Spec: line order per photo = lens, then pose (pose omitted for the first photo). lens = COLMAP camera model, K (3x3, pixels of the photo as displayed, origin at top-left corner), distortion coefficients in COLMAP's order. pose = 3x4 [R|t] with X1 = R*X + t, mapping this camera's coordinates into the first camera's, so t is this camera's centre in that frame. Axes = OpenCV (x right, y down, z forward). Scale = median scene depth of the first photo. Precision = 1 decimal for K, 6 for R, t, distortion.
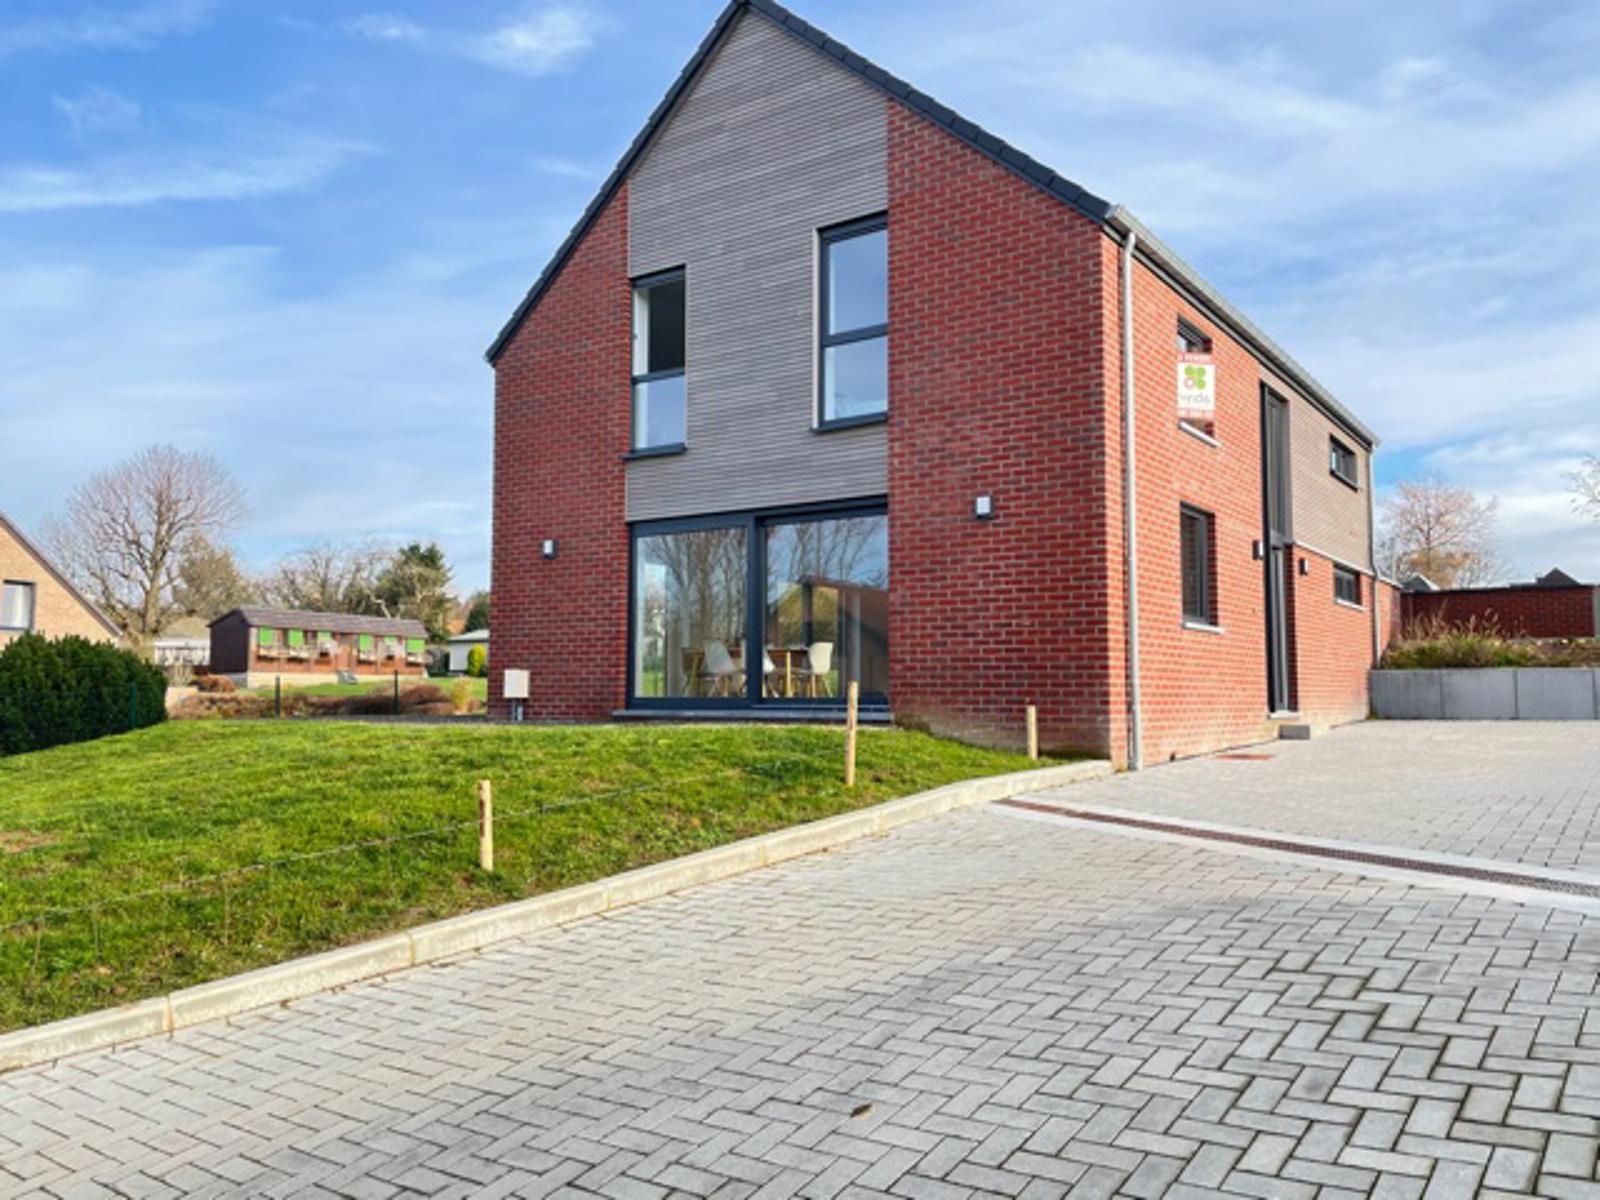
lens RADIAL K [[1214.3, 0, 800.2], [0, 1214.3, 587.4], [0, 0, 1]] dist [0.093786, -0.123249]
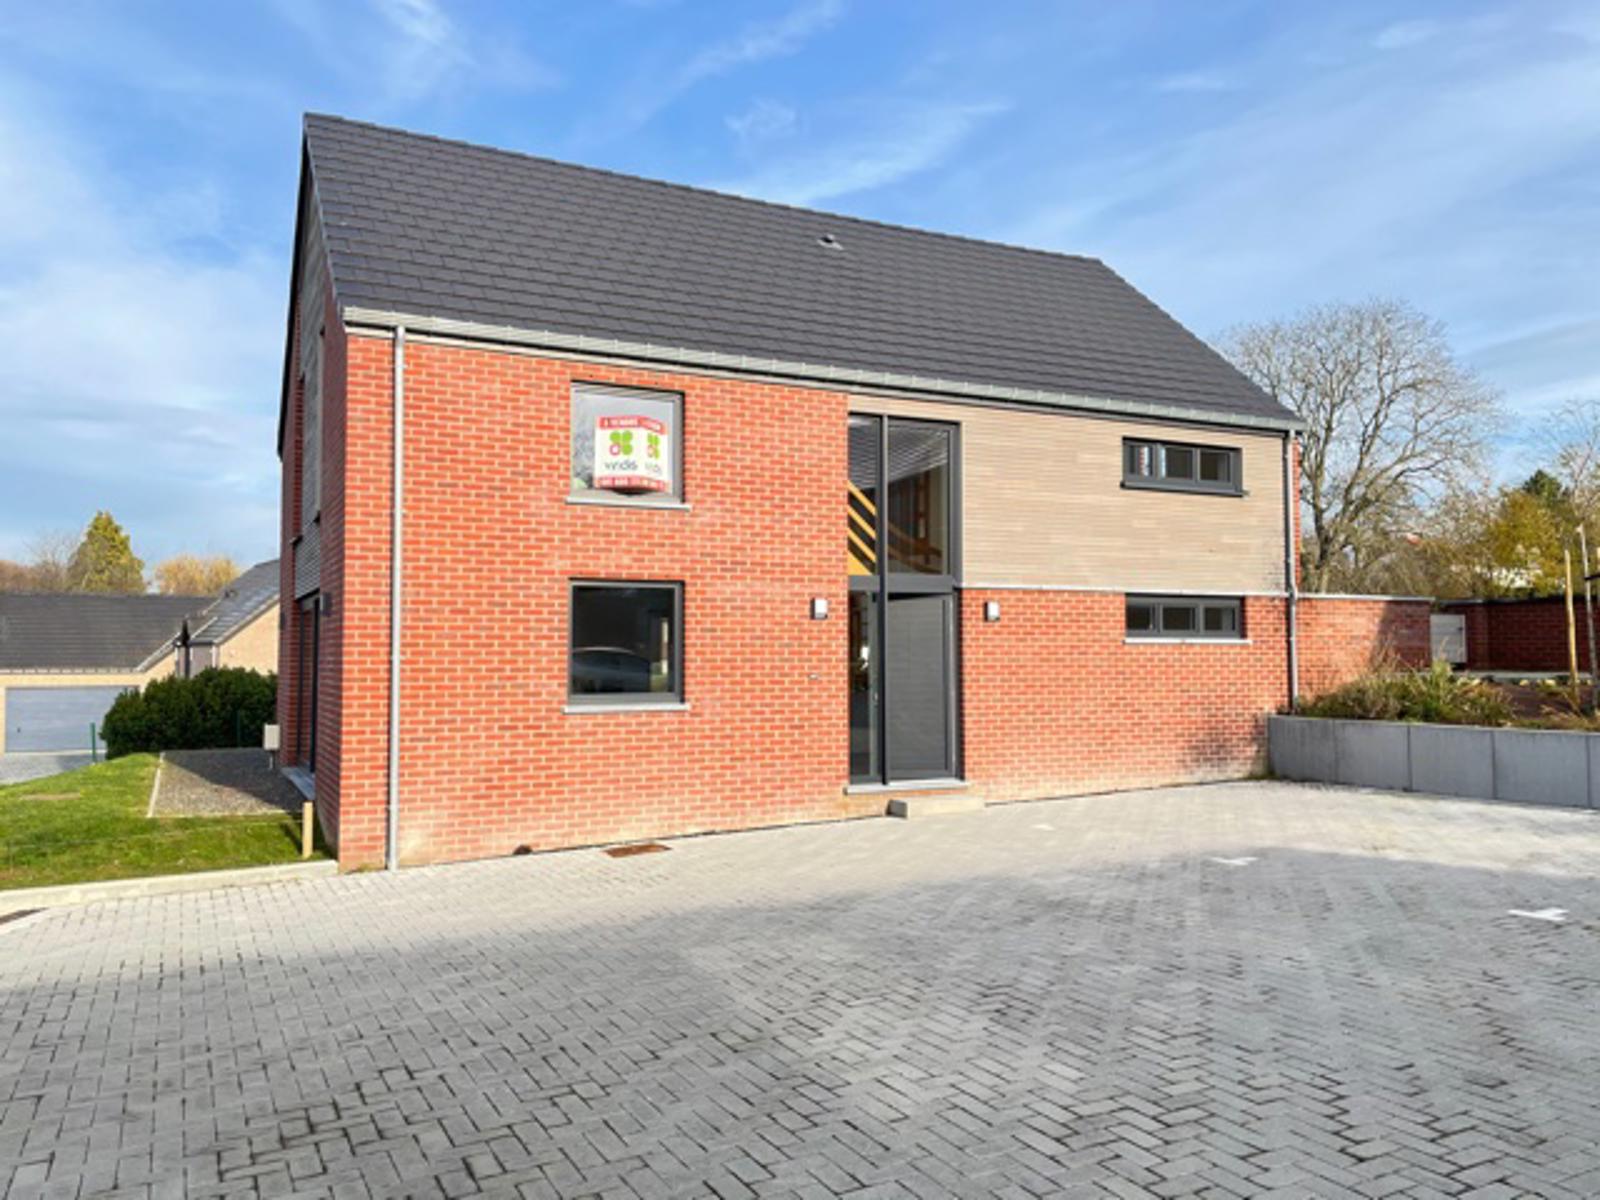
lens RADIAL K [[1214.3, 0, 800.2], [0, 1214.3, 587.4], [0, 0, 1]] dist [0.093786, -0.123249]
pose [[0.886684, -0.031591, -0.461296, 0.698004], [0.045405, 0.998790, 0.018877, -0.057094], [0.460142, -0.037683, 0.887045, 0.182000]]
